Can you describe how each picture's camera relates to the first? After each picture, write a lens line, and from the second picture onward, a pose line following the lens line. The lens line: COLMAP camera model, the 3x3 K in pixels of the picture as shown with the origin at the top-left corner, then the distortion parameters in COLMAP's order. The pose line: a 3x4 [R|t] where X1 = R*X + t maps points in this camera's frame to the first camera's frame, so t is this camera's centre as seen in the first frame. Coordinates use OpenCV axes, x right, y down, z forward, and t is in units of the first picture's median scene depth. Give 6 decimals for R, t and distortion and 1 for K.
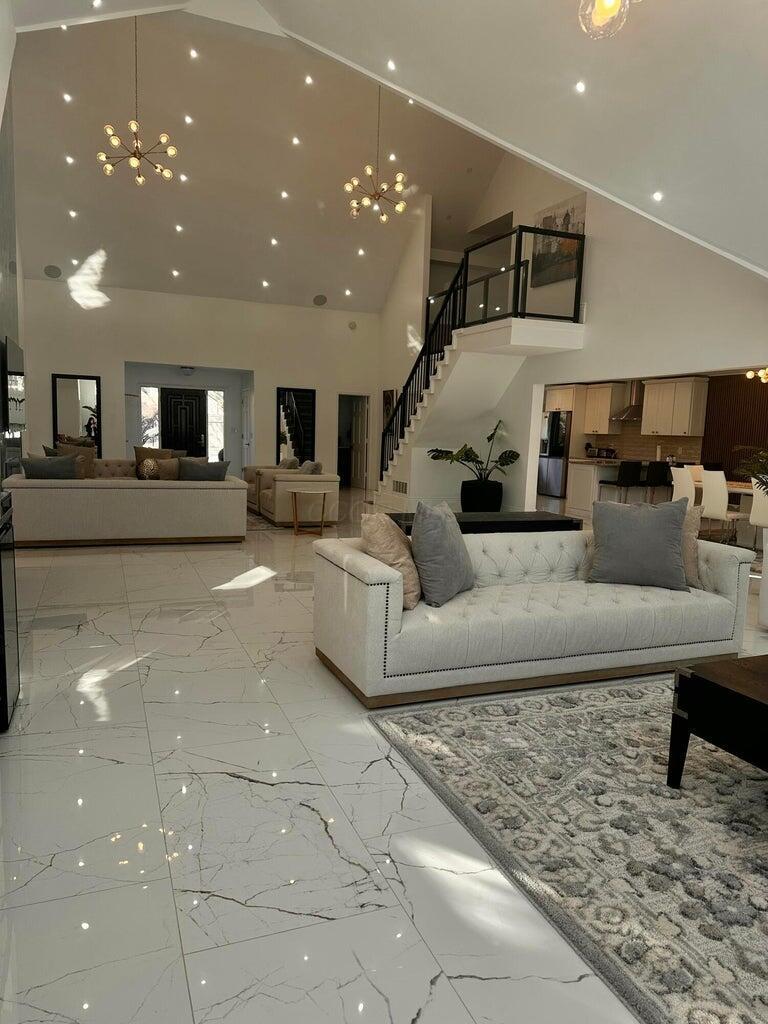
lens RADIAL K [[717.8, 0, 381.4], [0, 717.8, 513.0], [0, 0, 1]] dist [0.065046, -0.060570]
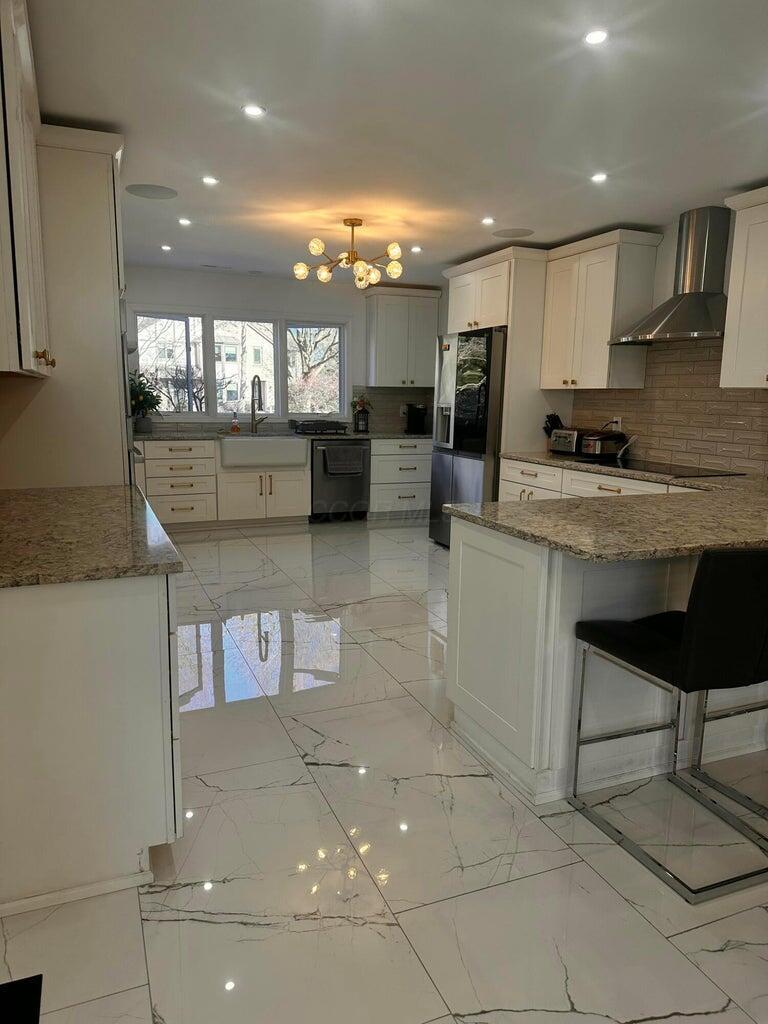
lens RADIAL K [[717.8, 0, 385.4], [0, 717.8, 514.9], [0, 0, 1]] dist [0.065046, -0.060570]
pose [[0.999579, -0.023222, 0.017398, 0.201499], [0.022293, 0.998406, 0.051843, -0.069633], [-0.018574, -0.051433, 0.998504, 0.656916]]
